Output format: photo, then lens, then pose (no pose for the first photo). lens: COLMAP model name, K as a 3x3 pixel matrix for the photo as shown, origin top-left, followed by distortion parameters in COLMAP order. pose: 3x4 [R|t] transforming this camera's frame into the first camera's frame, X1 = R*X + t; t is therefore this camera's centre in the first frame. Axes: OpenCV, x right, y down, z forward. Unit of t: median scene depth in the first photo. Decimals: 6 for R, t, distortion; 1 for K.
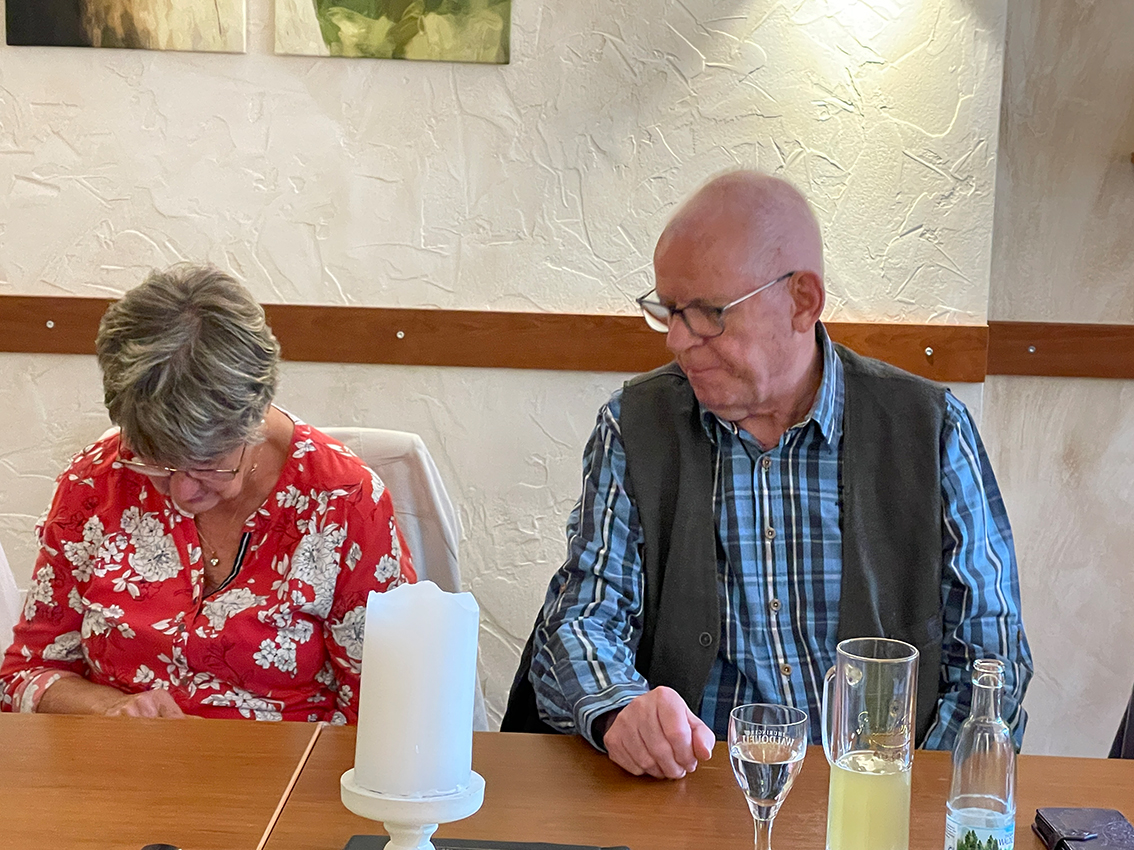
lens RADIAL K [[2230.4, 0, 569.5], [0, 2230.4, 423.6], [0, 0, 1]] dist [0.137266, 0.000000]
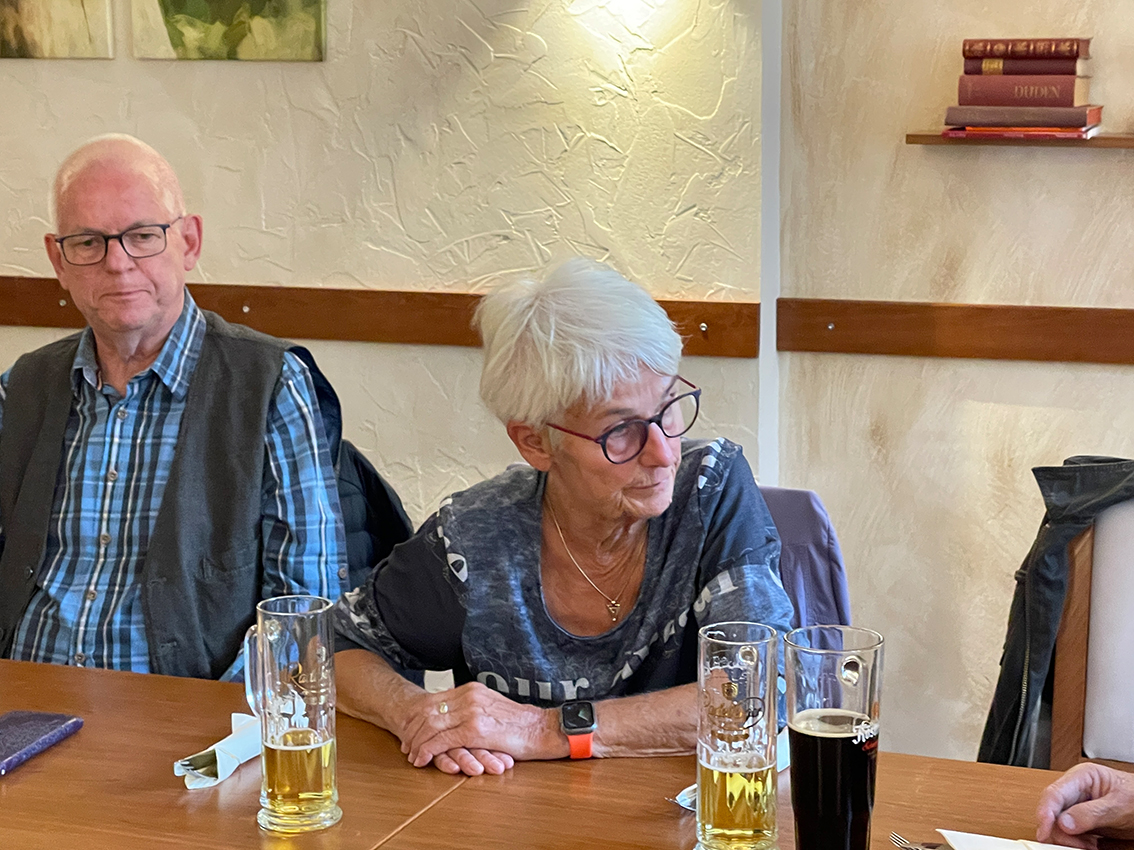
lens RADIAL K [[2230.4, 0, 558.0], [0, 2230.4, 419.5], [0, 0, 1]] dist [0.137266, 0.000000]
pose [[0.944003, 0.019342, -0.329370, 0.440230], [-0.019465, 0.999806, 0.002927, 0.008740], [0.329363, 0.003648, 0.944196, 0.005649]]
